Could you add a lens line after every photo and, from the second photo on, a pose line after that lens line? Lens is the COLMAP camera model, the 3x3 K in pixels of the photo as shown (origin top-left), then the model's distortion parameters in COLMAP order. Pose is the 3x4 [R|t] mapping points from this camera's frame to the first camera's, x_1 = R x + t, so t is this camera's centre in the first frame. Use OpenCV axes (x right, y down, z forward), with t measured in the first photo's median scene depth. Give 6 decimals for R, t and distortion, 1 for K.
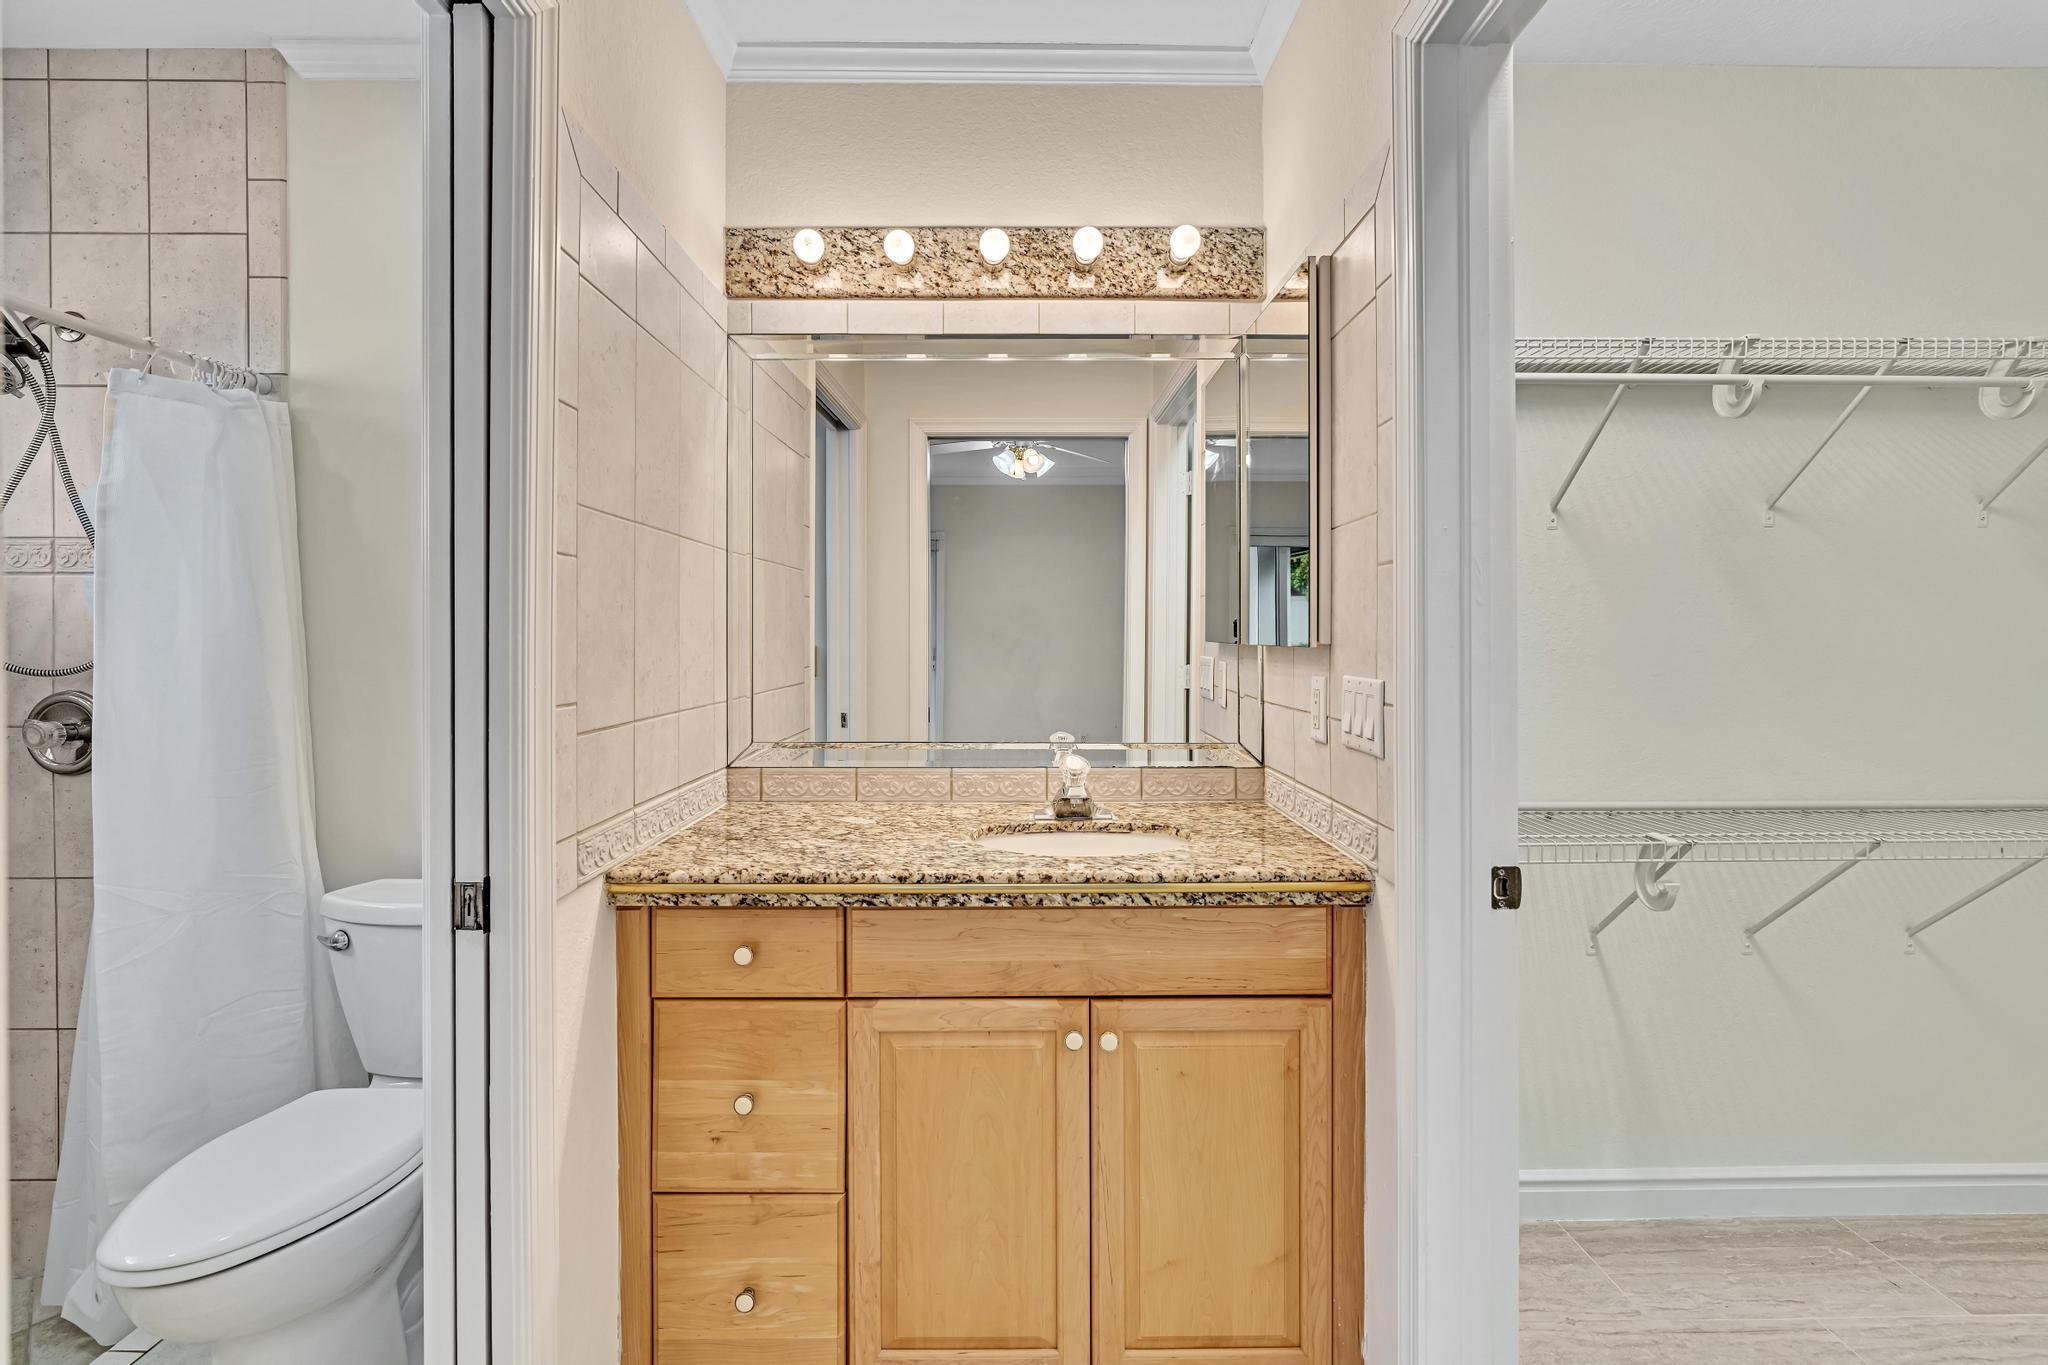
lens RADIAL K [[956.7, 0, 965.0], [0, 956.7, 641.2], [0, 0, 1]] dist [-0.009077, 0.004020]
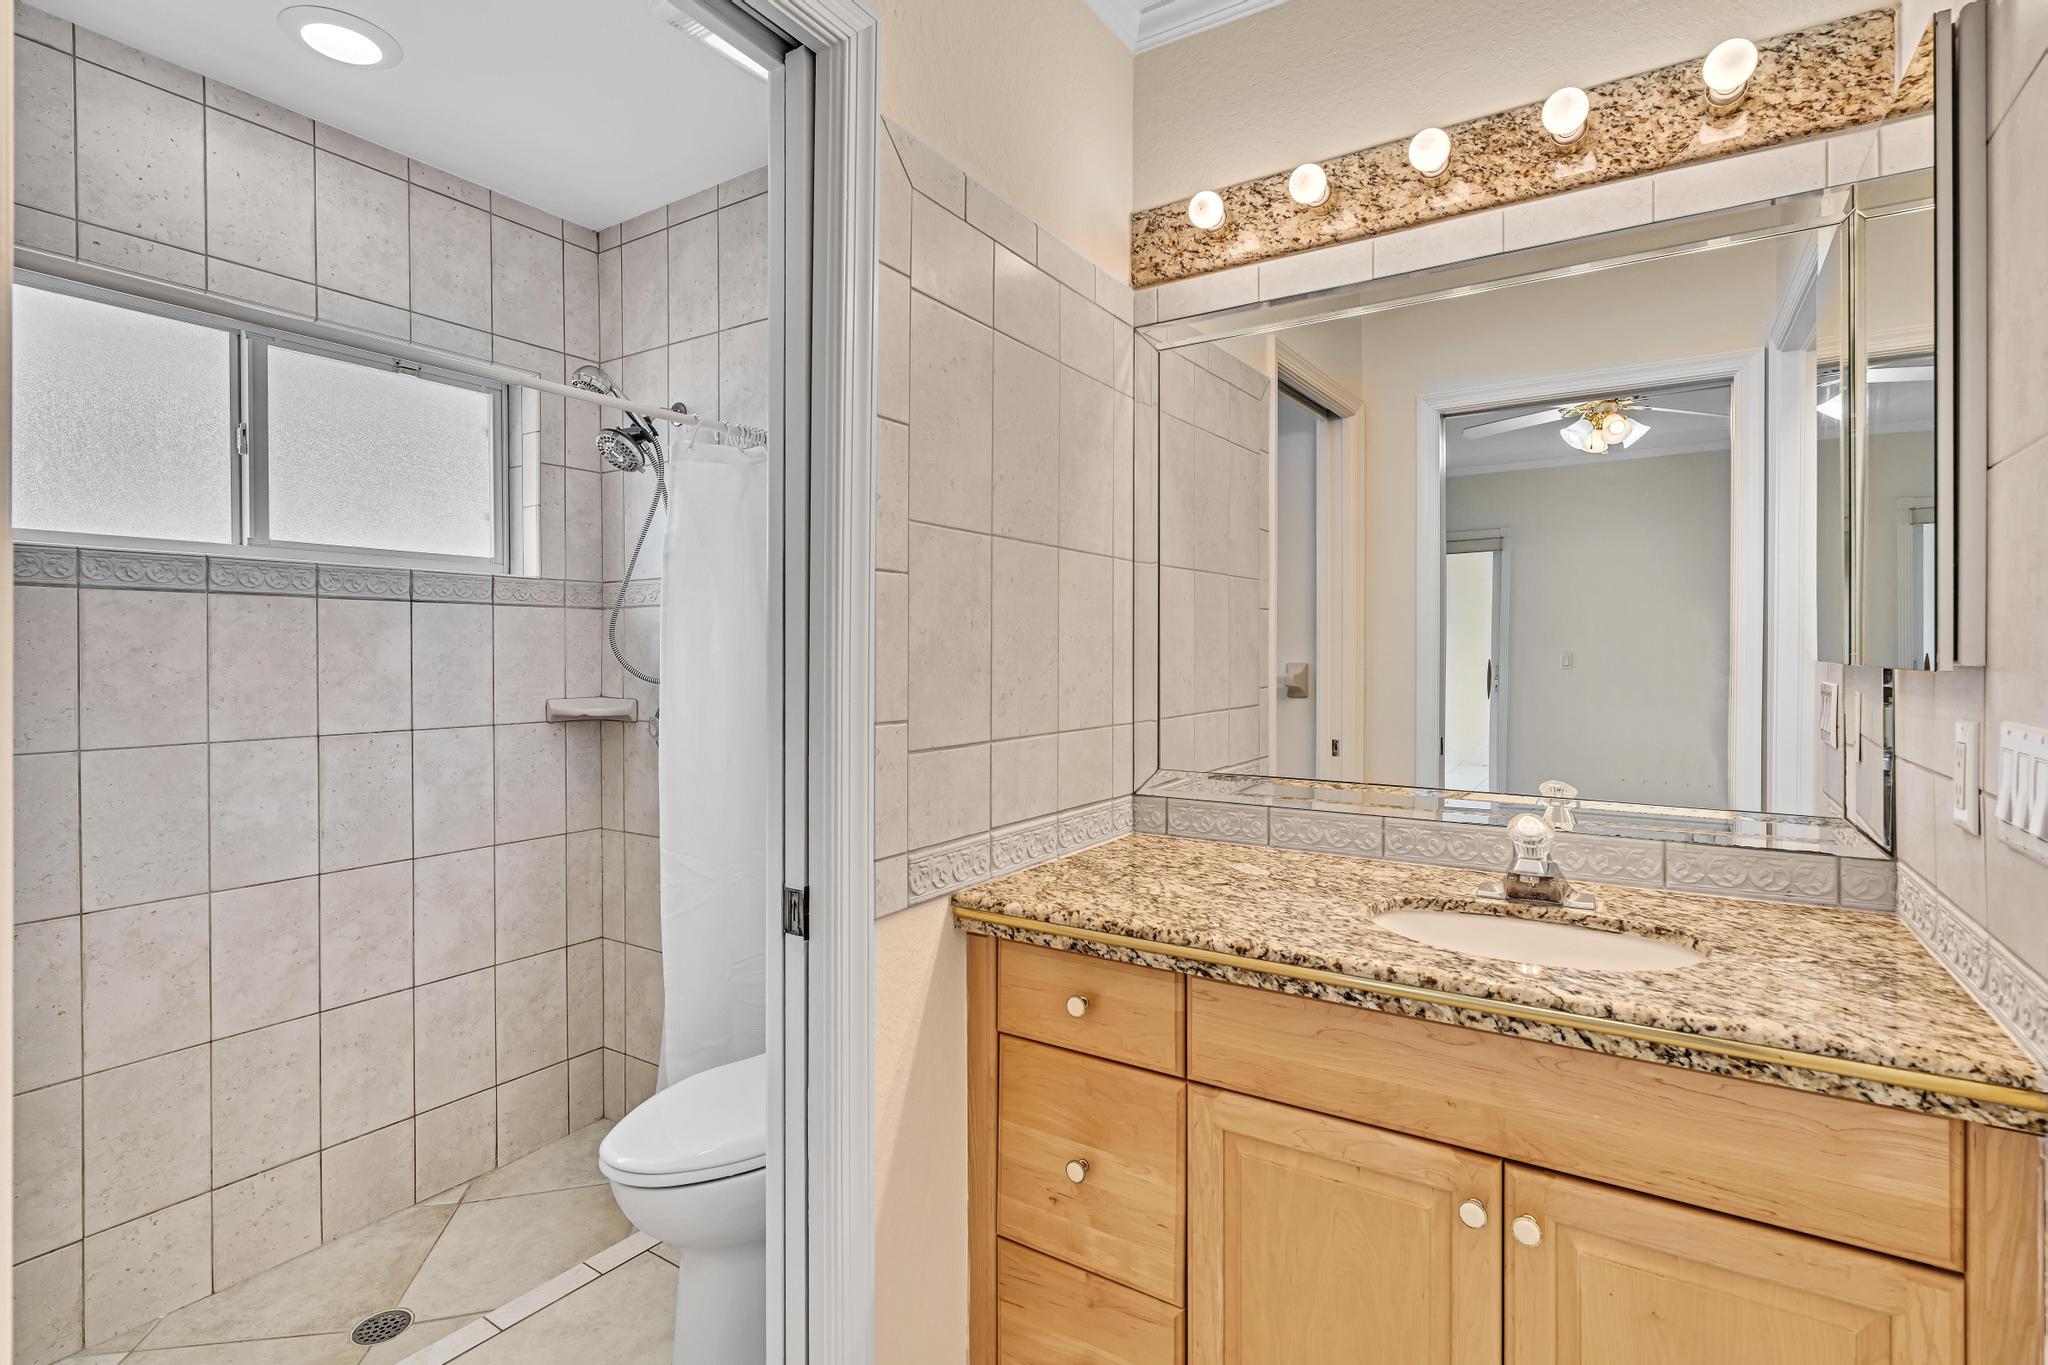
lens RADIAL K [[956.7, 0, 1036.8], [0, 956.7, 656.6], [0, 0, 1]] dist [-0.009077, 0.004020]
pose [[0.844765, 0.001511, -0.535135, 0.208244], [-0.002277, 0.999997, -0.000771, -0.001051], [0.535133, 0.001870, 0.844766, 0.203566]]
